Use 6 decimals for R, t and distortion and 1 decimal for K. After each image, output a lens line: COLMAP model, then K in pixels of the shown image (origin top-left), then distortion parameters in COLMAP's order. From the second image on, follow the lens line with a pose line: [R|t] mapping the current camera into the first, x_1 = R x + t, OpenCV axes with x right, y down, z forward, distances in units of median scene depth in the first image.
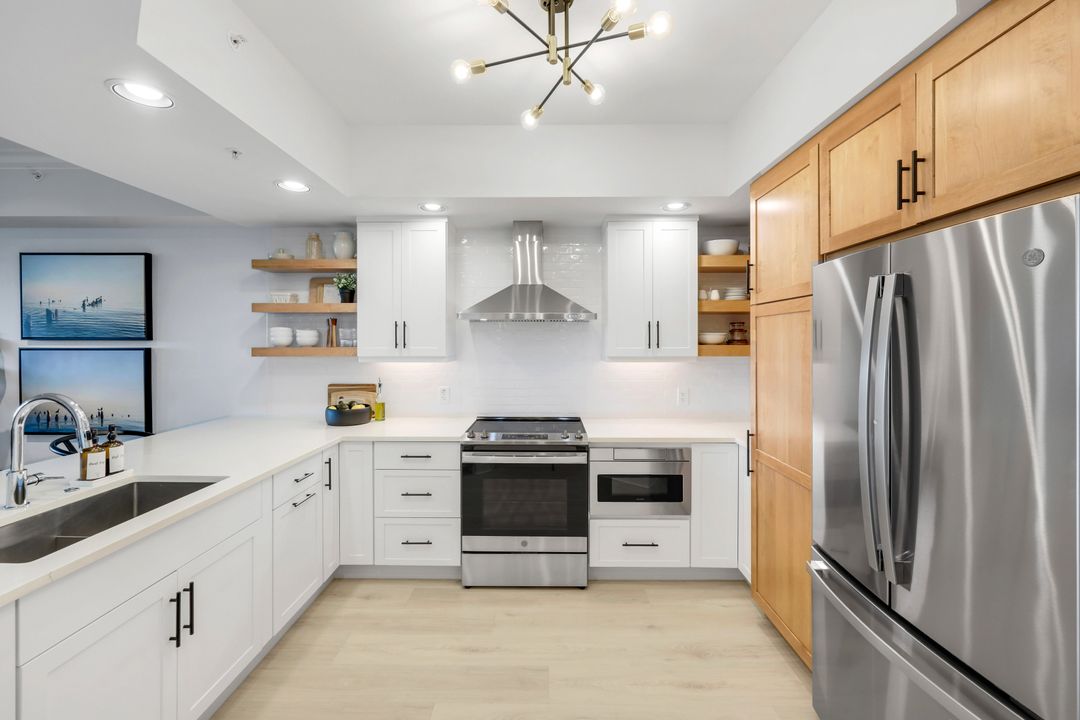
lens RADIAL K [[458.6, 0, 542.6], [0, 458.6, 346.4], [0, 0, 1]] dist [0.000196, 0.000128]
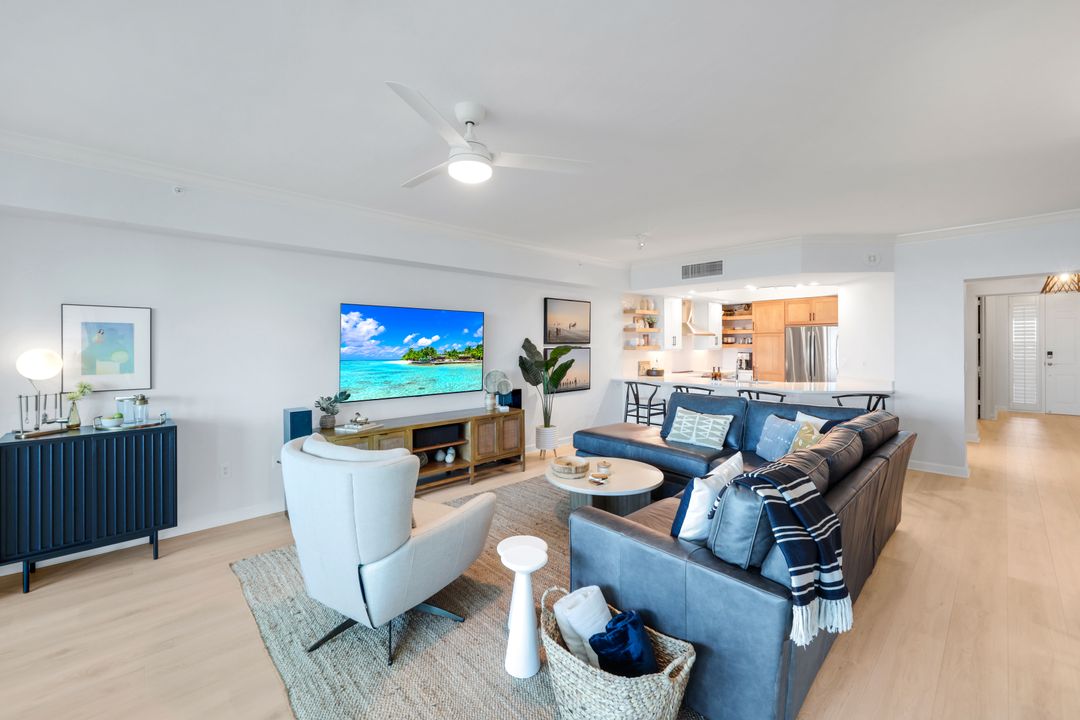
lens RADIAL K [[448.6, 0, 538.4], [0, 448.6, 340.6], [0, 0, 1]] dist [-0.000102, 0.000054]
pose [[0.720745, -0.001632, 0.693199, -2.450125], [0.005906, 0.999975, -0.003787, -0.021327], [-0.693175, 0.006824, 0.720737, -0.309125]]
